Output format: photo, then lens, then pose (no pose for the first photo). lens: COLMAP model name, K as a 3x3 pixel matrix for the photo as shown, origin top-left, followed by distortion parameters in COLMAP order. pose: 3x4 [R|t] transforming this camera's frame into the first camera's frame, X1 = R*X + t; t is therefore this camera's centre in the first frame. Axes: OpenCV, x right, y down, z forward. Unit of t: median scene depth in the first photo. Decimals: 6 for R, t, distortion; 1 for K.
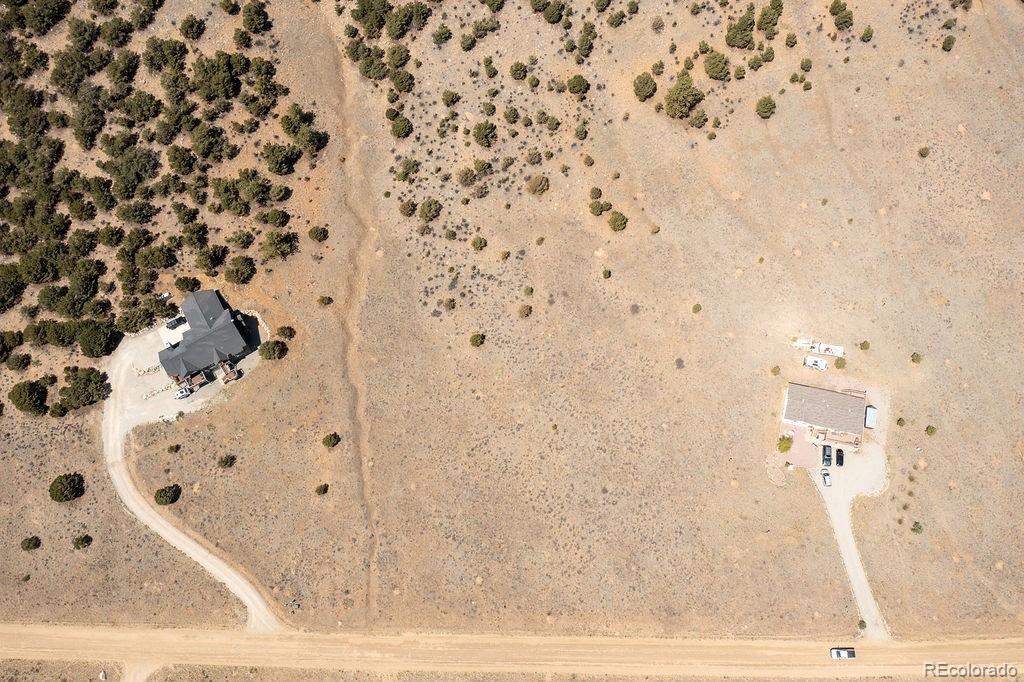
lens RADIAL K [[799.4, 0, 512.0], [0, 799.4, 341.0], [0, 0, 1]] dist [-0.021701, 0.007770]
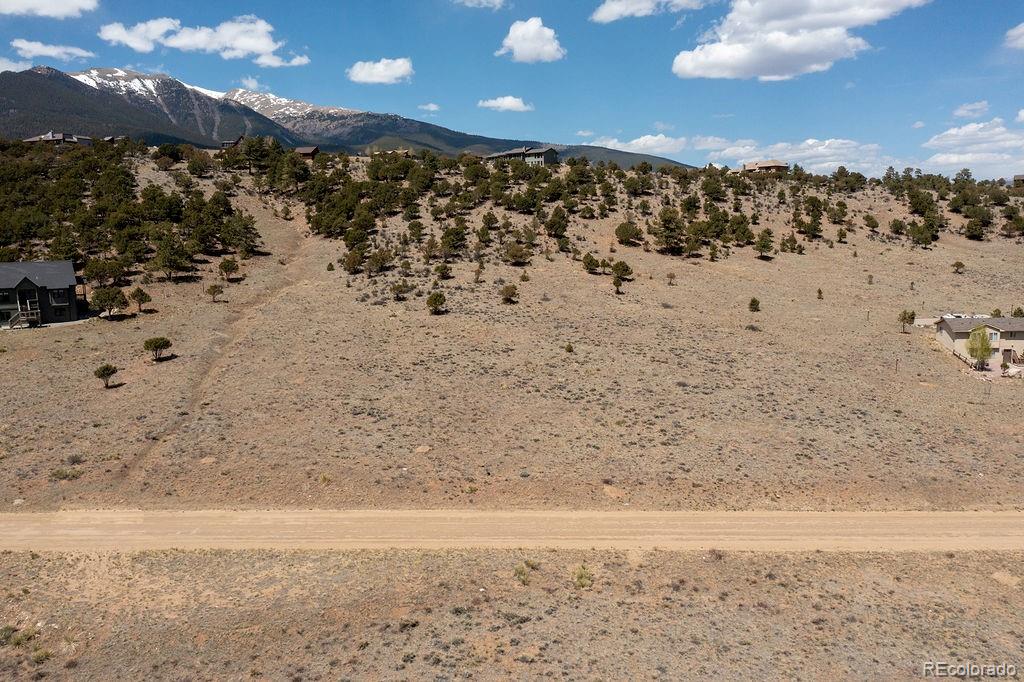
lens RADIAL K [[799.4, 0, 512.0], [0, 799.4, 341.0], [0, 0, 1]] dist [-0.021701, 0.007770]
pose [[0.998648, -0.004778, 0.051761, -0.016594], [0.047902, 0.471265, -0.880690, 0.569747], [-0.020186, 0.881979, 0.470857, 0.690407]]
